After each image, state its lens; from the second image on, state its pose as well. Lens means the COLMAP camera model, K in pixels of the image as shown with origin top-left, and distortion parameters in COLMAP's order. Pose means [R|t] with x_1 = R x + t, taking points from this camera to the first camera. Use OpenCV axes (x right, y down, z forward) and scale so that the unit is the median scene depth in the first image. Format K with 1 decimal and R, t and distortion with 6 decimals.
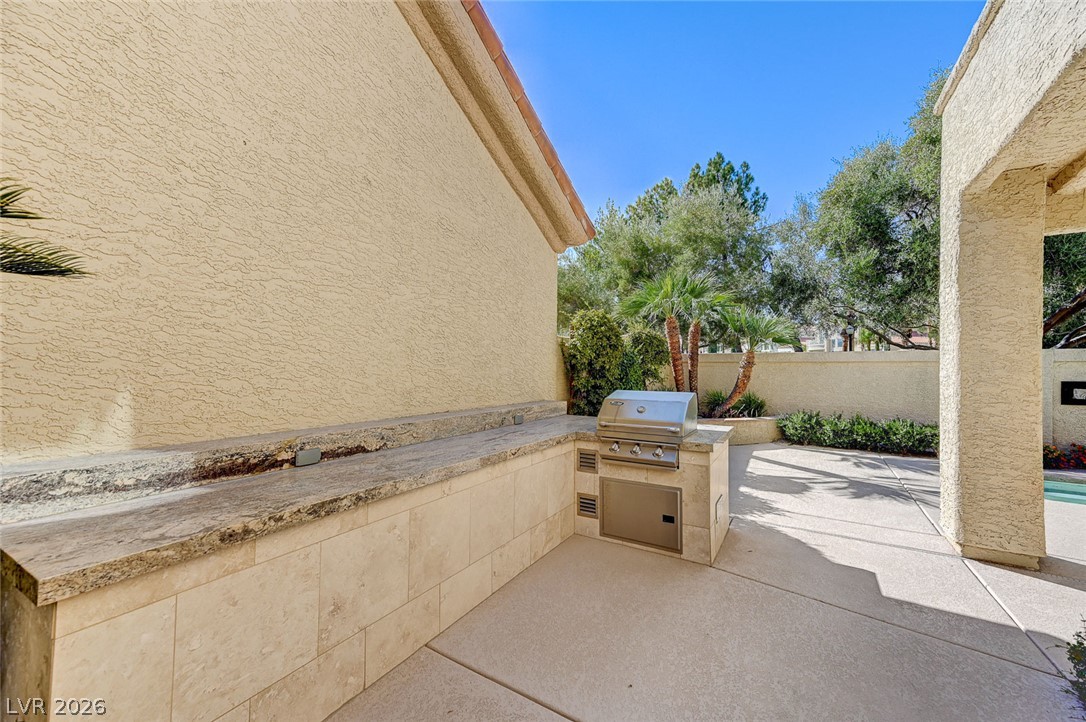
lens RADIAL K [[427.0, 0, 543.1], [0, 427.0, 357.7], [0, 0, 1]] dist [0.022080, 0.000343]
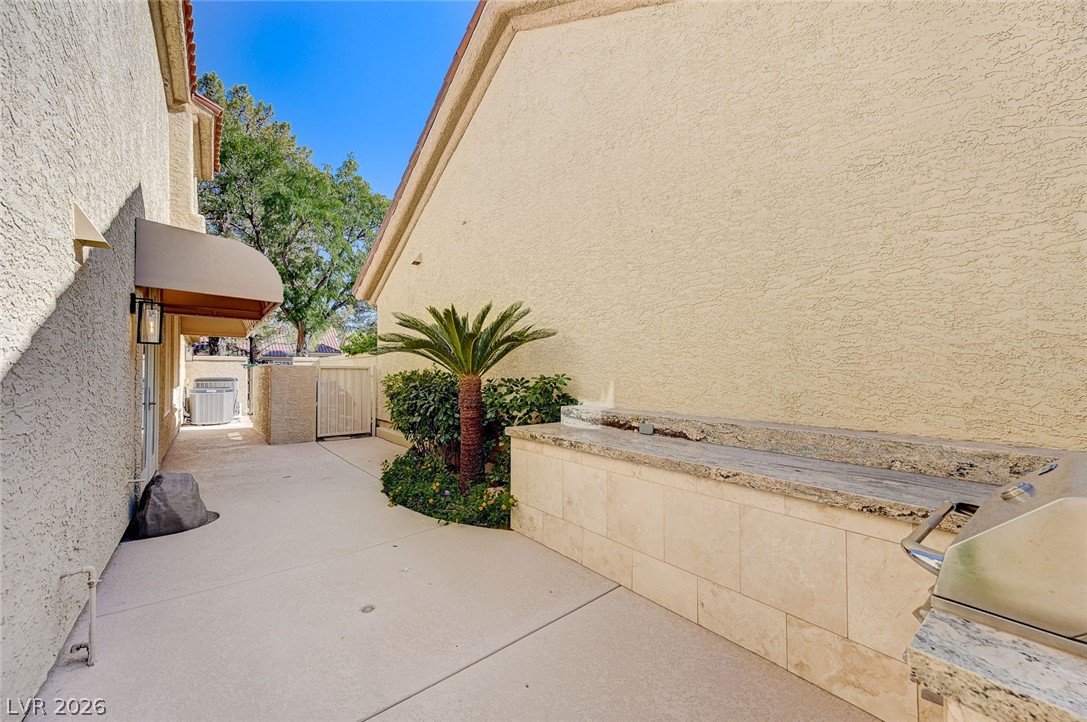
lens RADIAL K [[427.4, 0, 543.6], [0, 427.4, 357.7], [0, 0, 1]] dist [0.022080, 0.000343]
pose [[-0.350080, -0.036395, -0.936012, 0.884260], [0.020854, 0.998694, -0.046632, 0.042865], [0.936488, -0.035844, -0.348864, 1.088473]]
